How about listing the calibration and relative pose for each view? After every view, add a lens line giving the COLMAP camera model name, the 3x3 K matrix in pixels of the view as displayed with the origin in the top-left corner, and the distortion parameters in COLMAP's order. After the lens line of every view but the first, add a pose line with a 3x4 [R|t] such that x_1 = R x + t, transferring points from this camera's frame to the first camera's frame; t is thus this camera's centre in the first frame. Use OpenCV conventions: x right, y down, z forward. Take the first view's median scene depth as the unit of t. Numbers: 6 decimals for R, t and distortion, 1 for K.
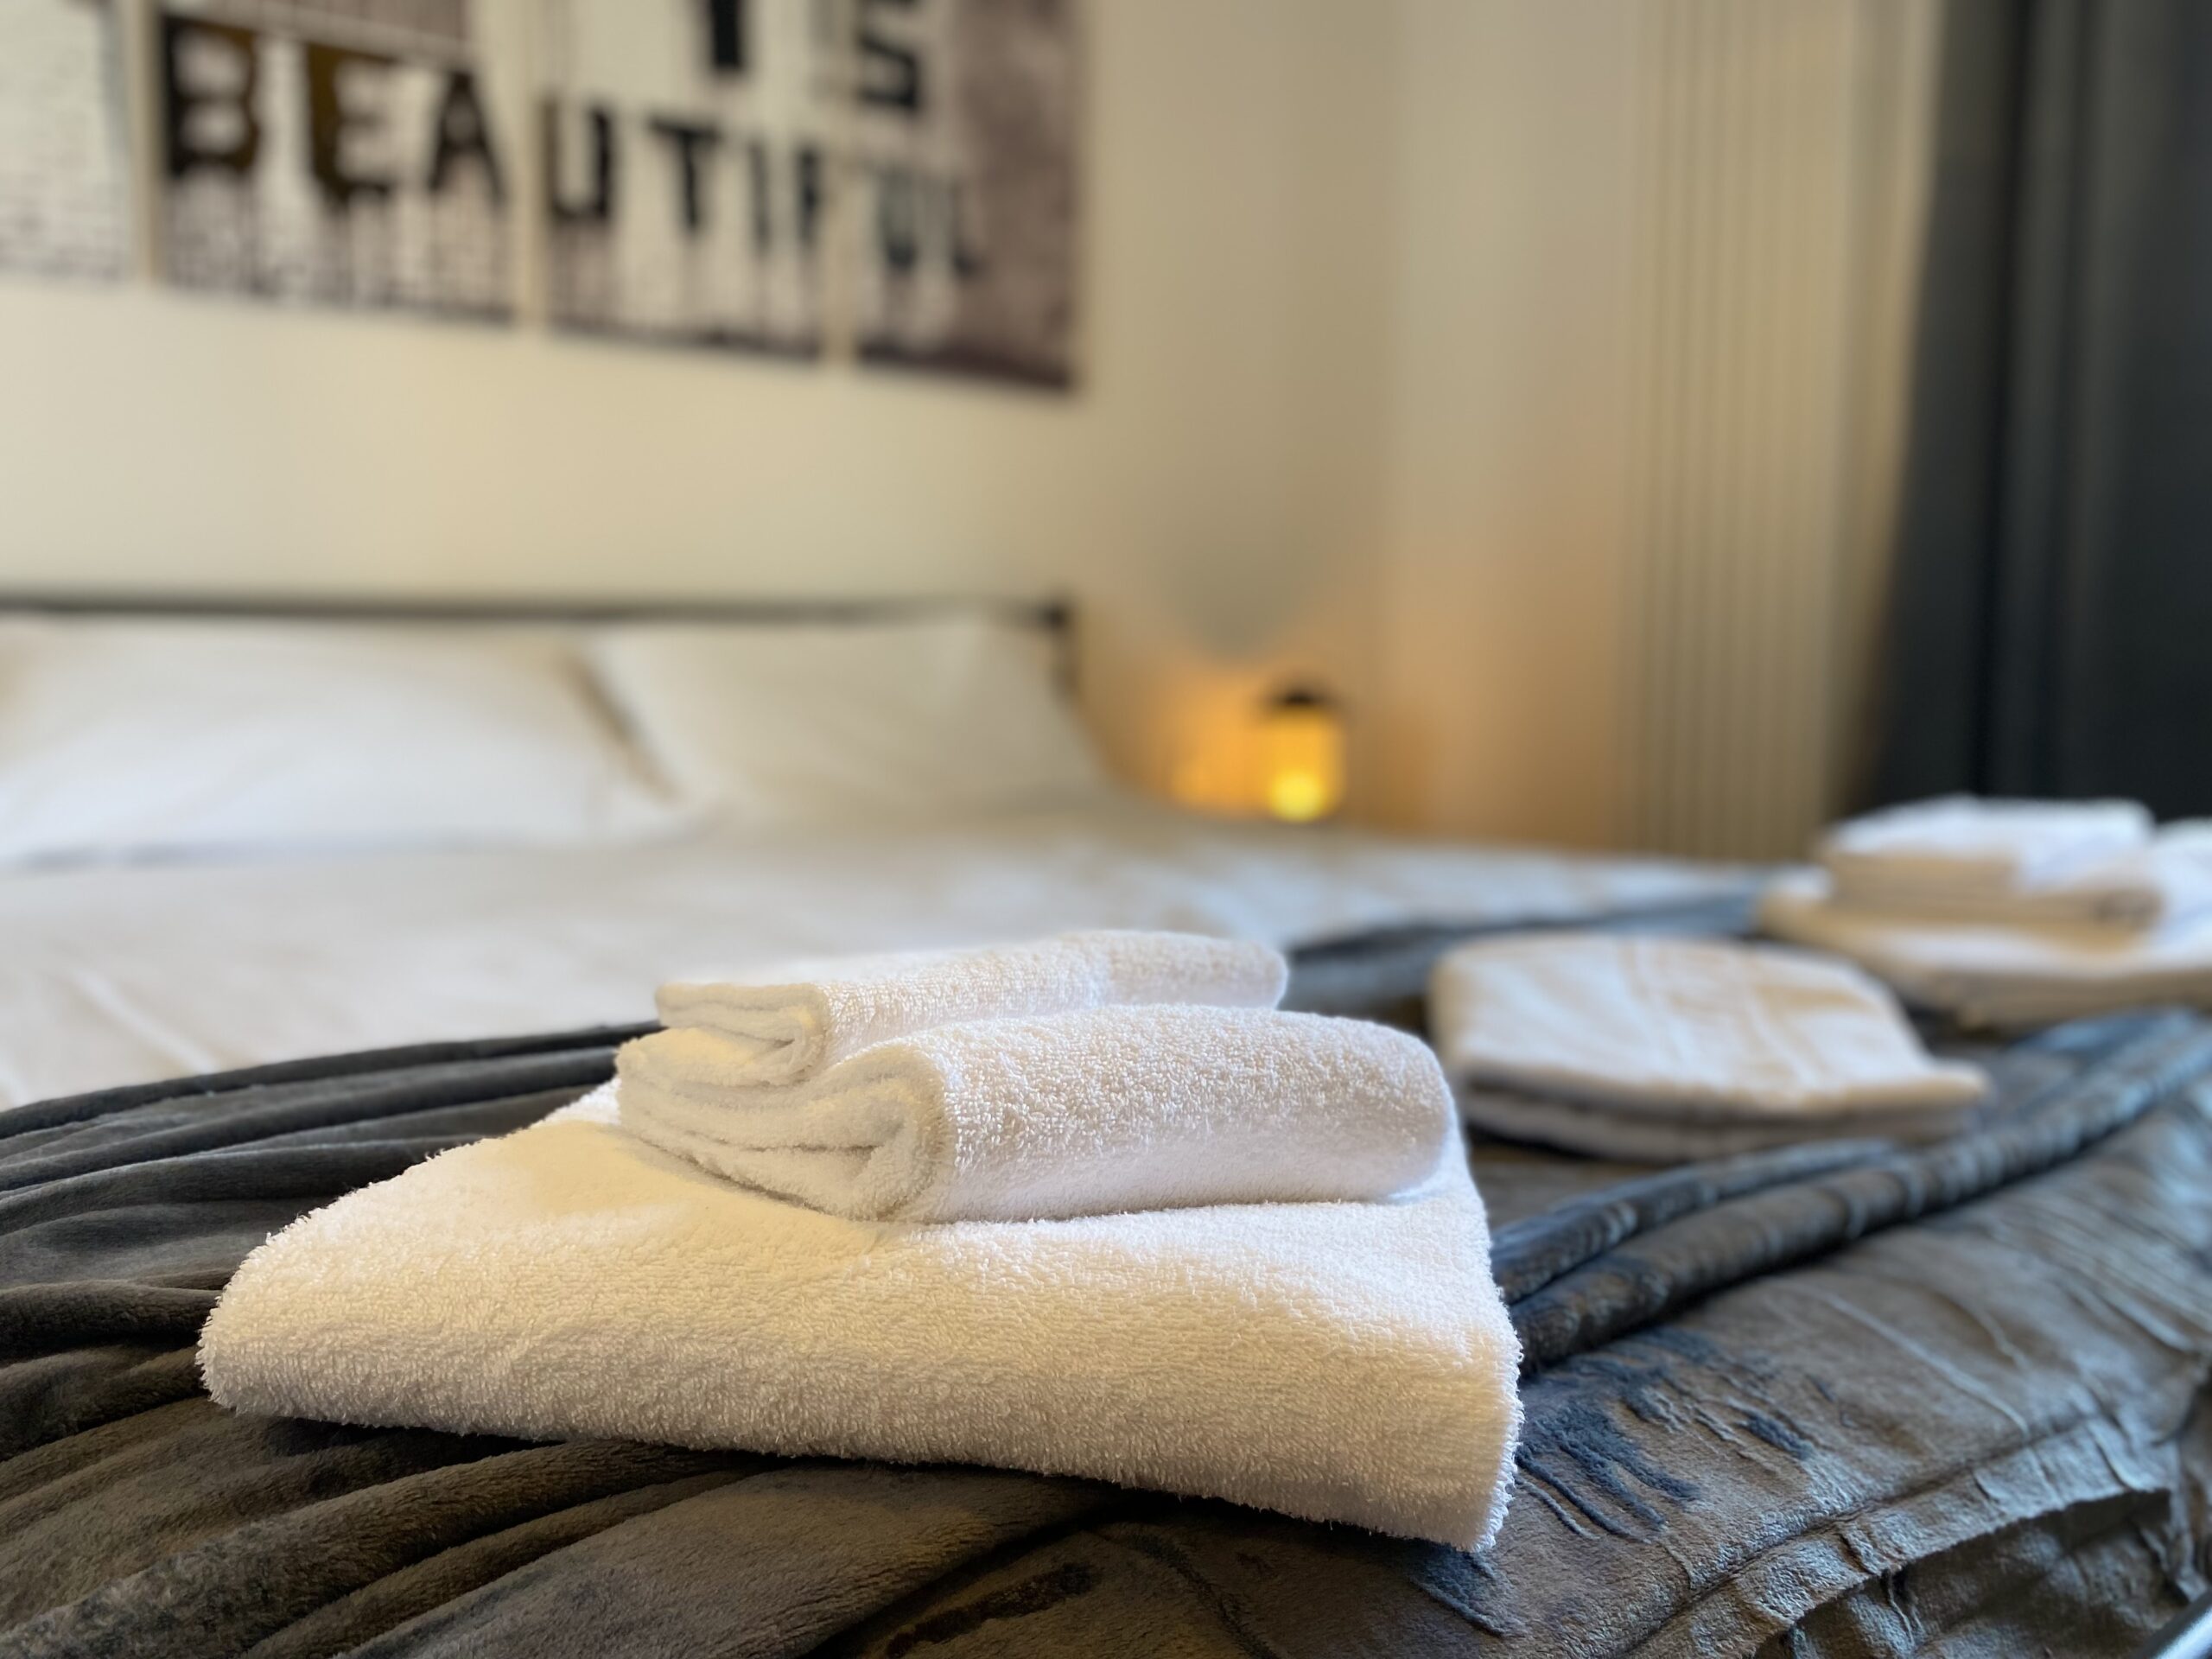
lens RADIAL K [[1721.5, 0, 1105.3], [0, 1721.5, 786.2], [0, 0, 1]] dist [-0.002144, 0.000555]
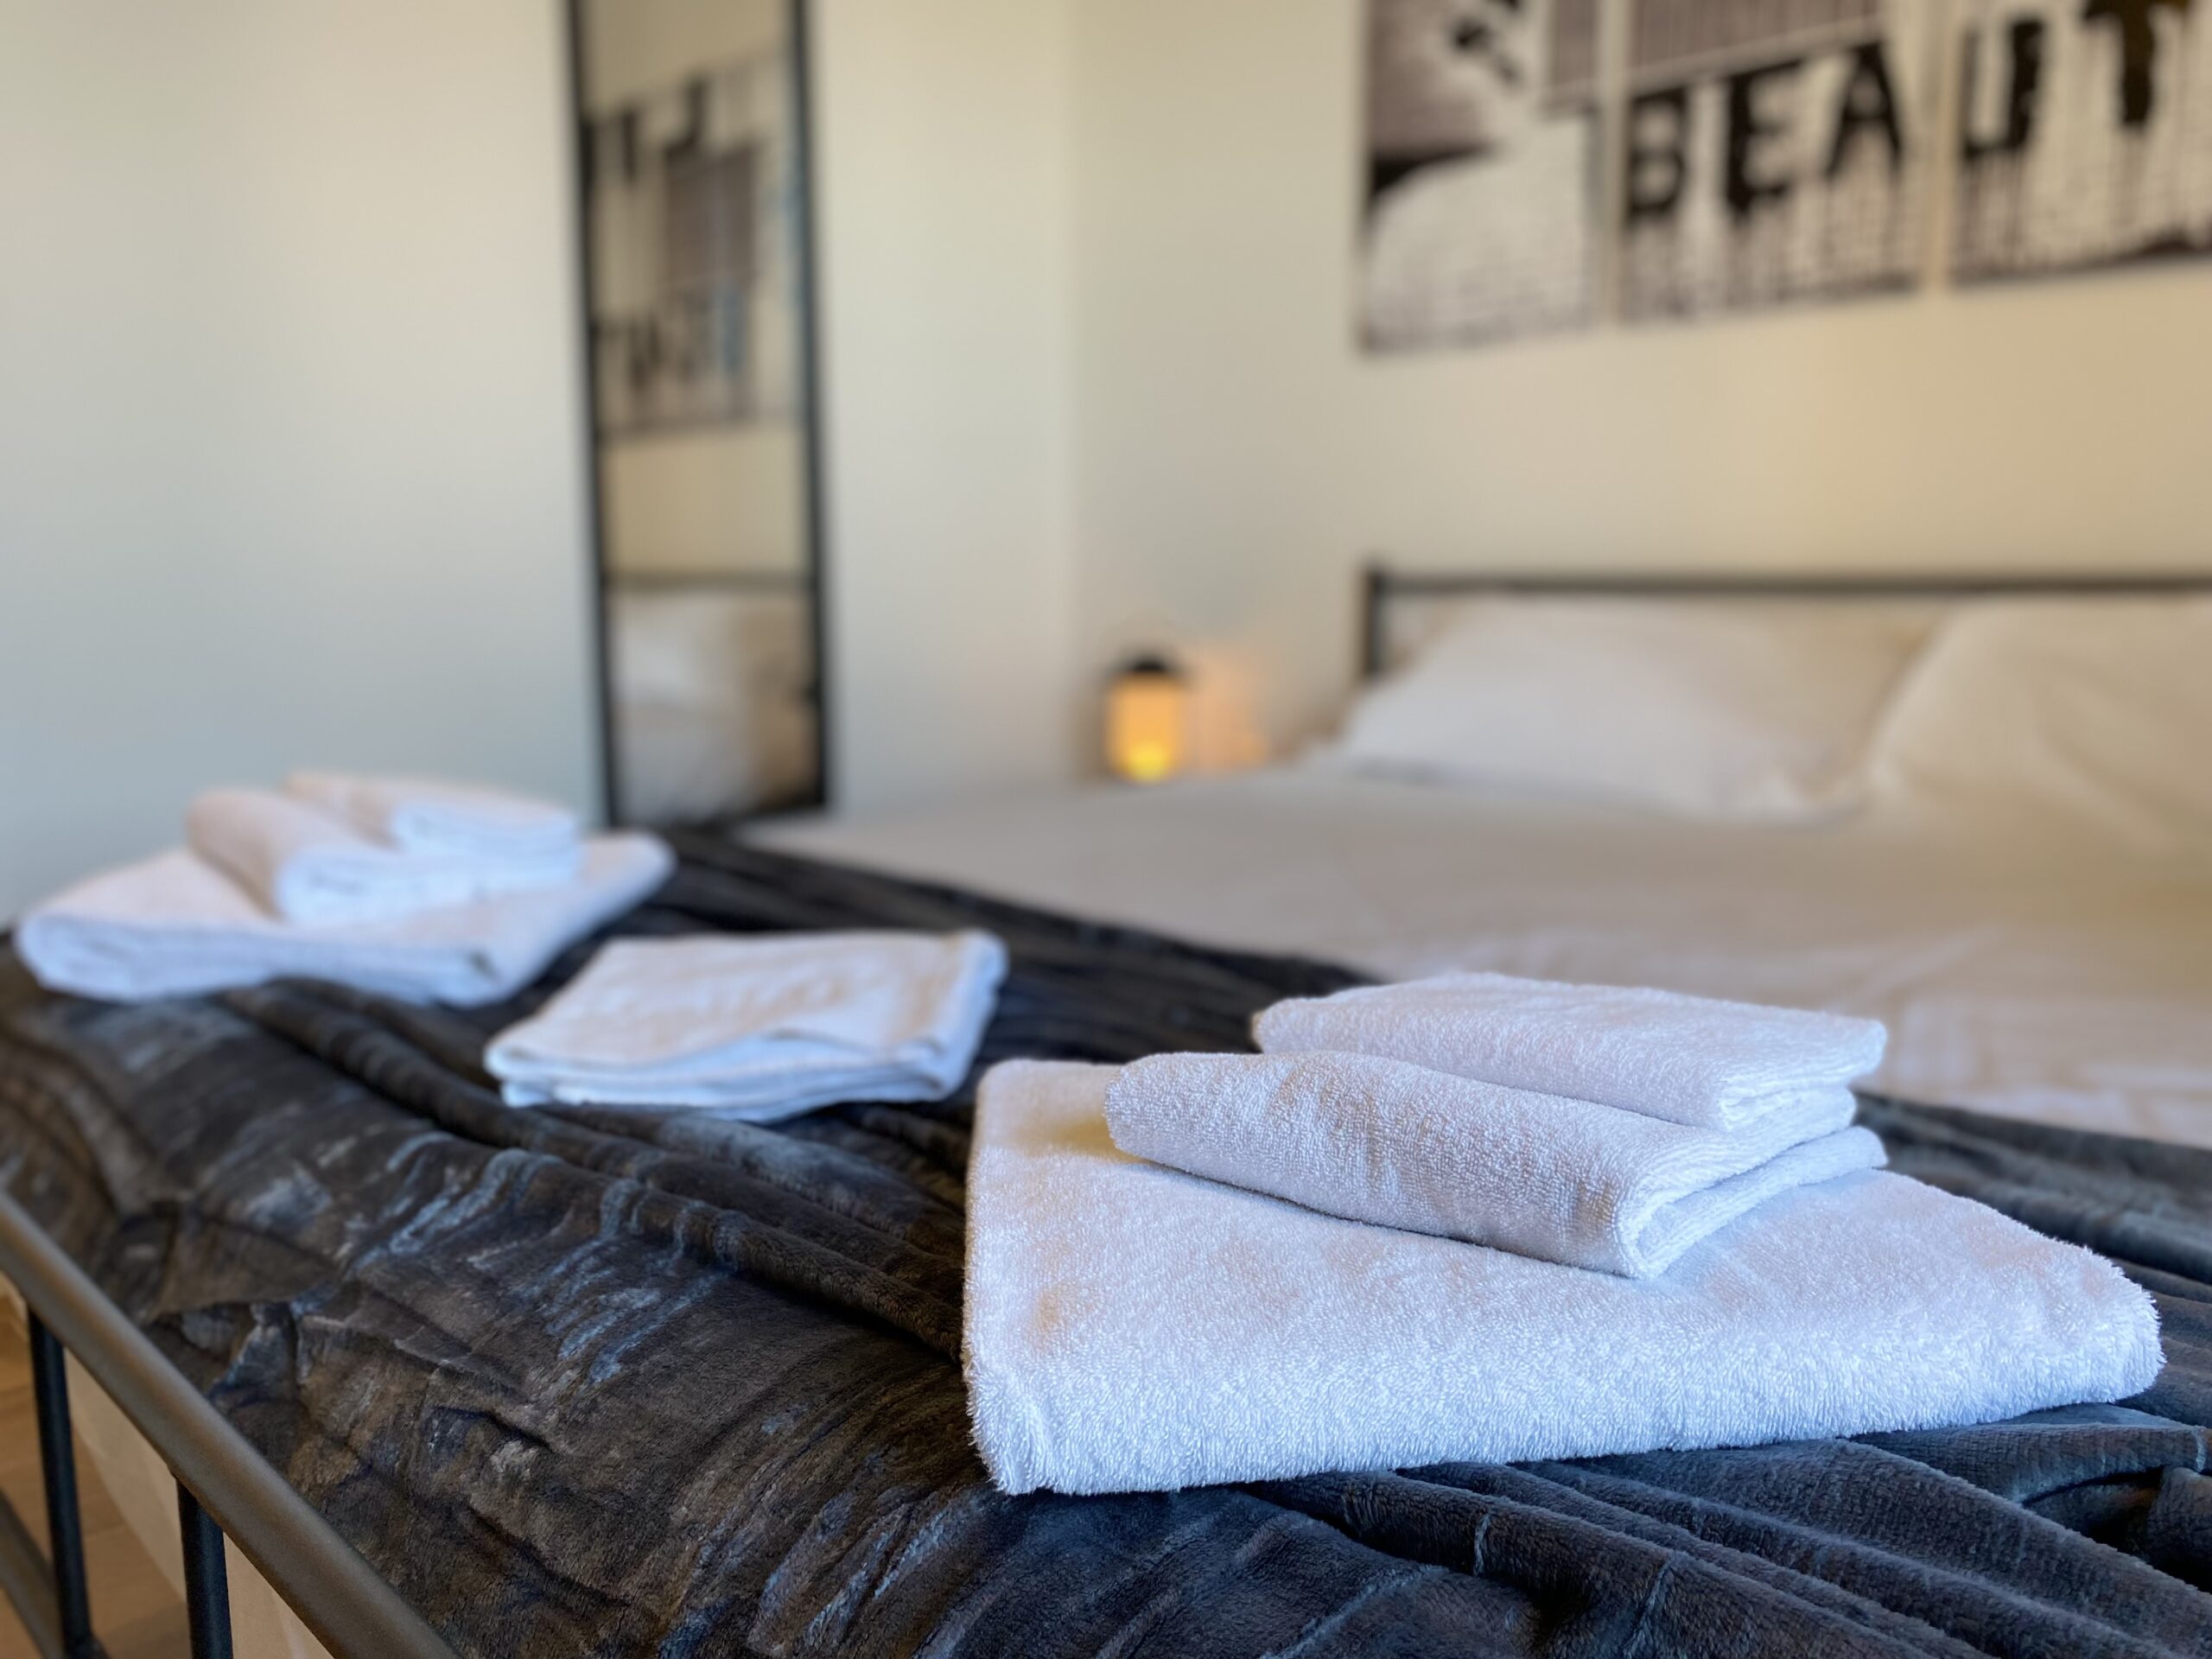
lens RADIAL K [[1696.0, 0, 1106.0], [0, 1696.0, 829.5], [0, 0, 1]] dist [-0.002304, -0.002610]
pose [[0.119733, 0.128670, -0.984433, 0.596563], [-0.095671, 0.988447, 0.117558, -0.037857], [0.988186, 0.080106, 0.130660, 0.468962]]
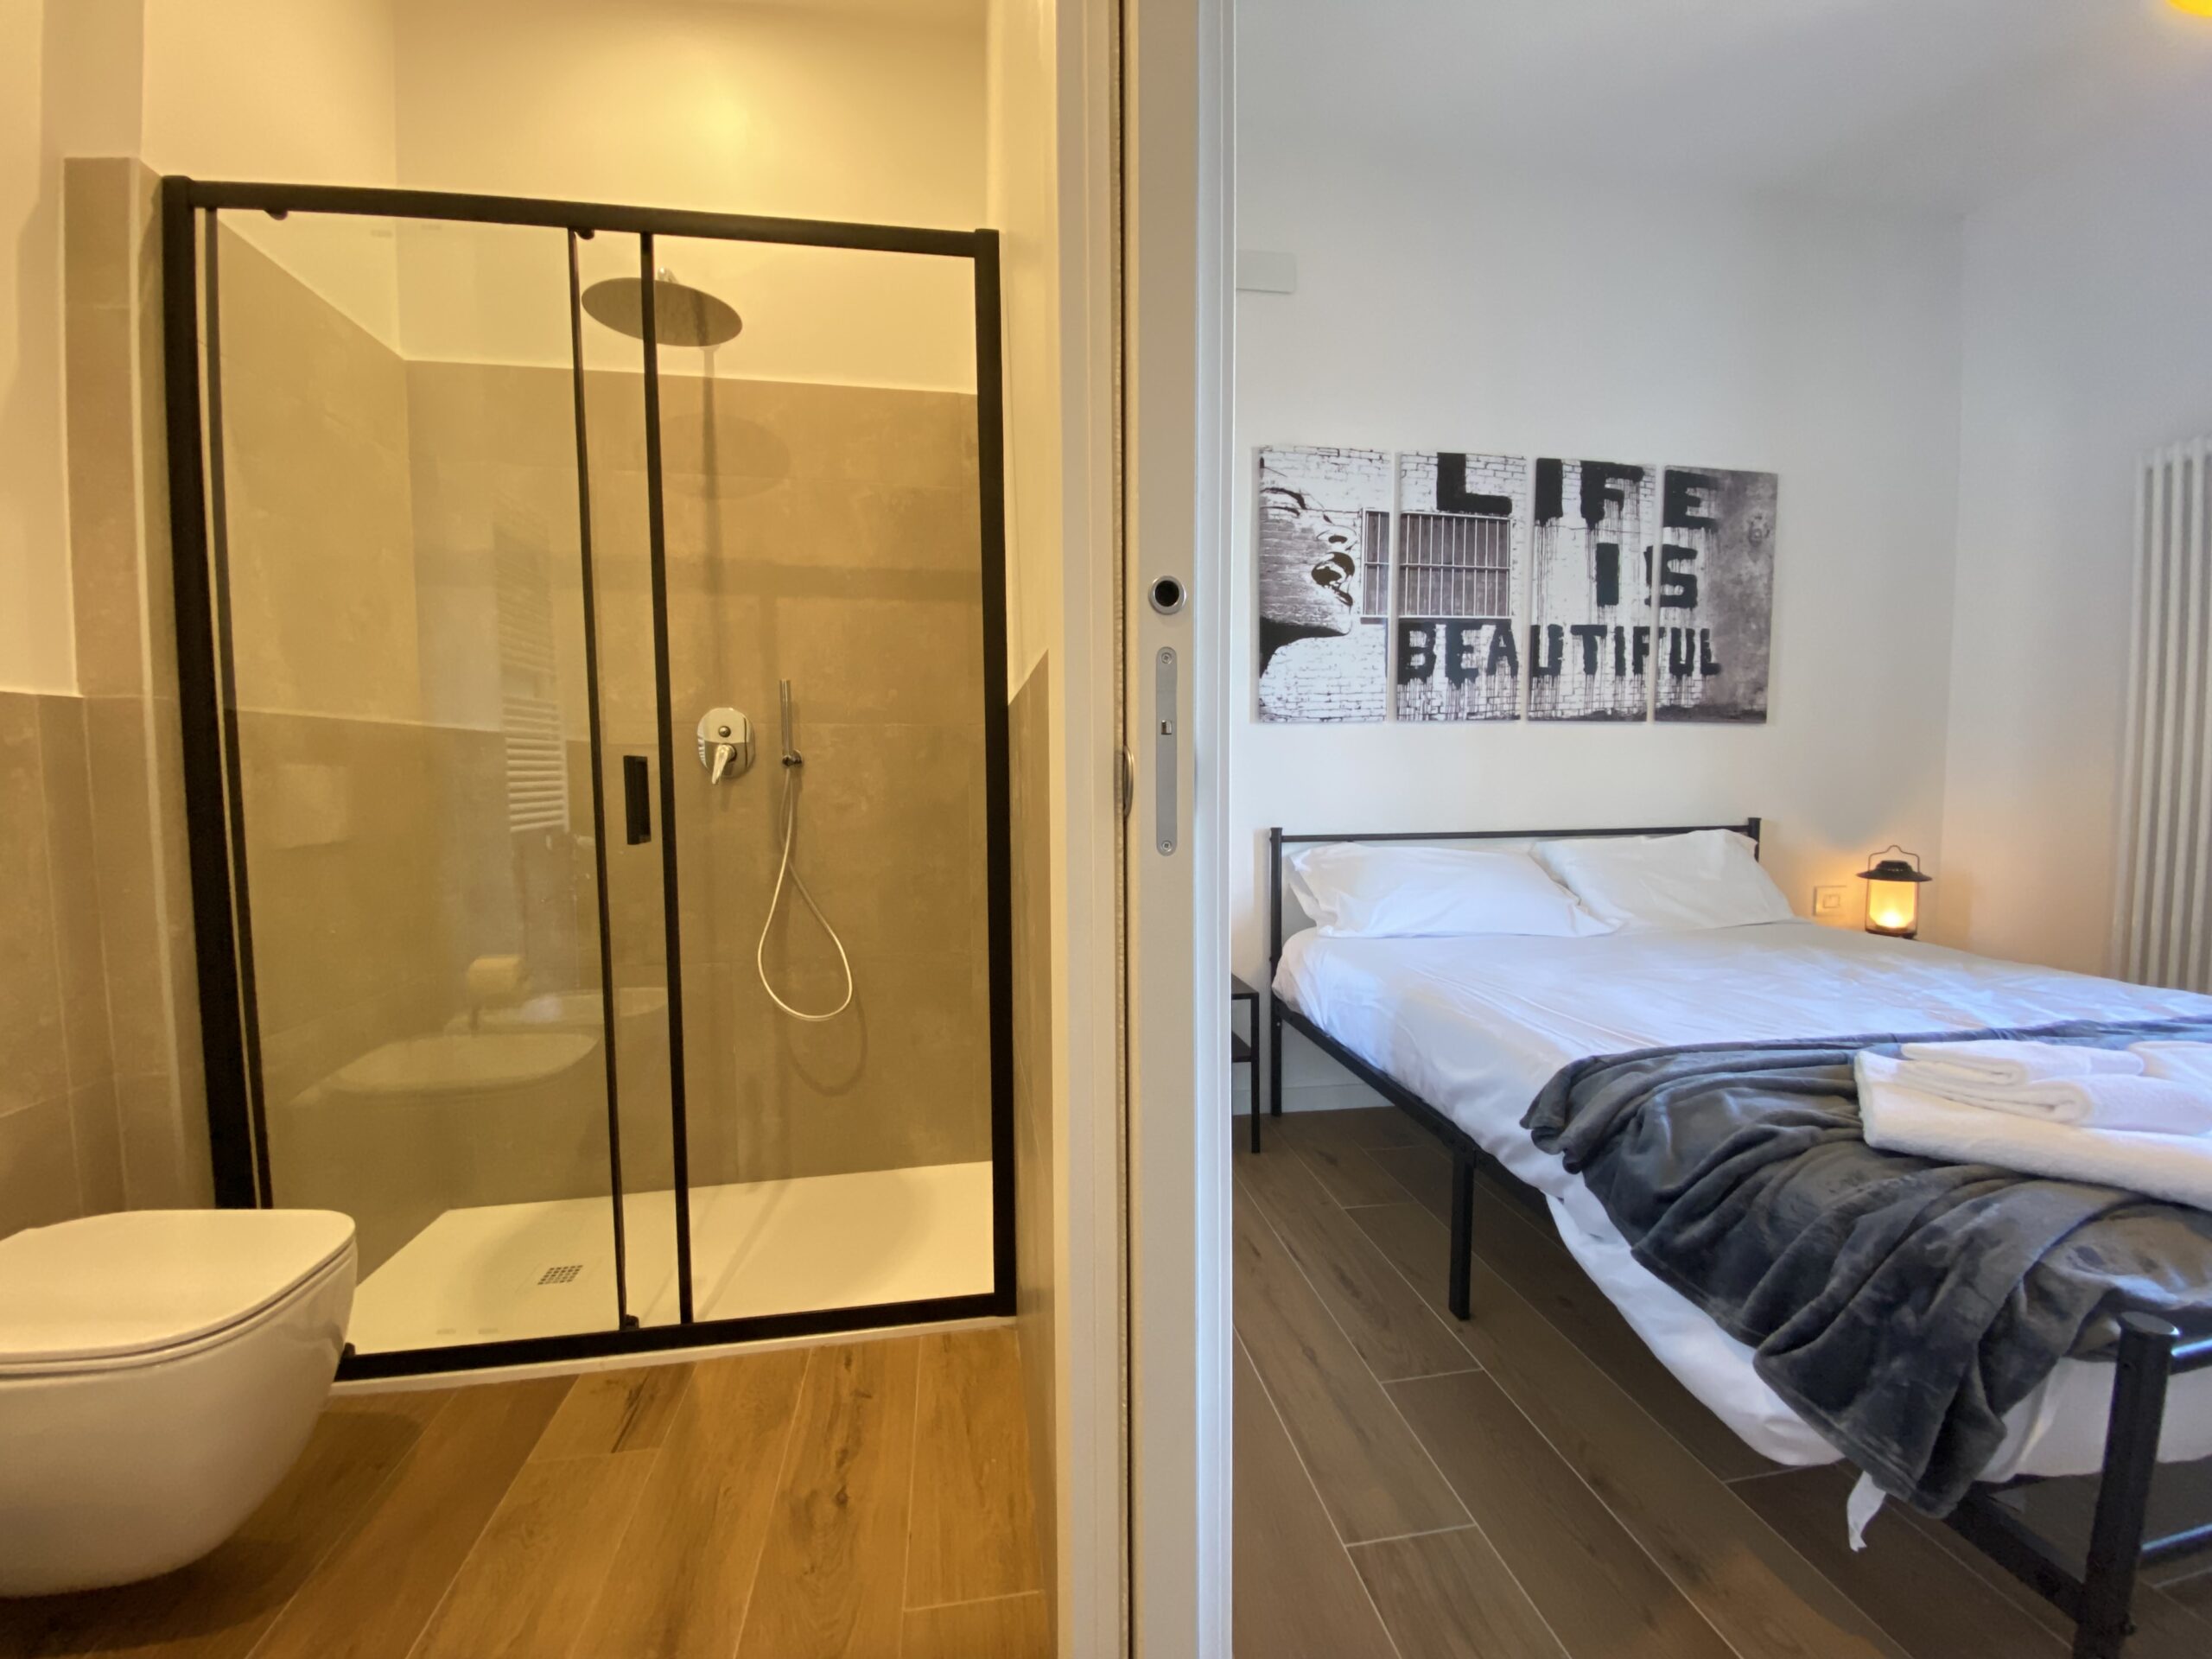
lens RADIAL K [[892.3, 0, 1106.0], [0, 892.3, 829.5], [0, 0, 1]] dist [0.011768, -0.015732]
pose [[0.872430, 0.018512, -0.488388, -0.234969], [-0.029570, 0.999451, -0.014940, -0.075677], [0.487844, 0.027476, 0.872499, -0.421915]]
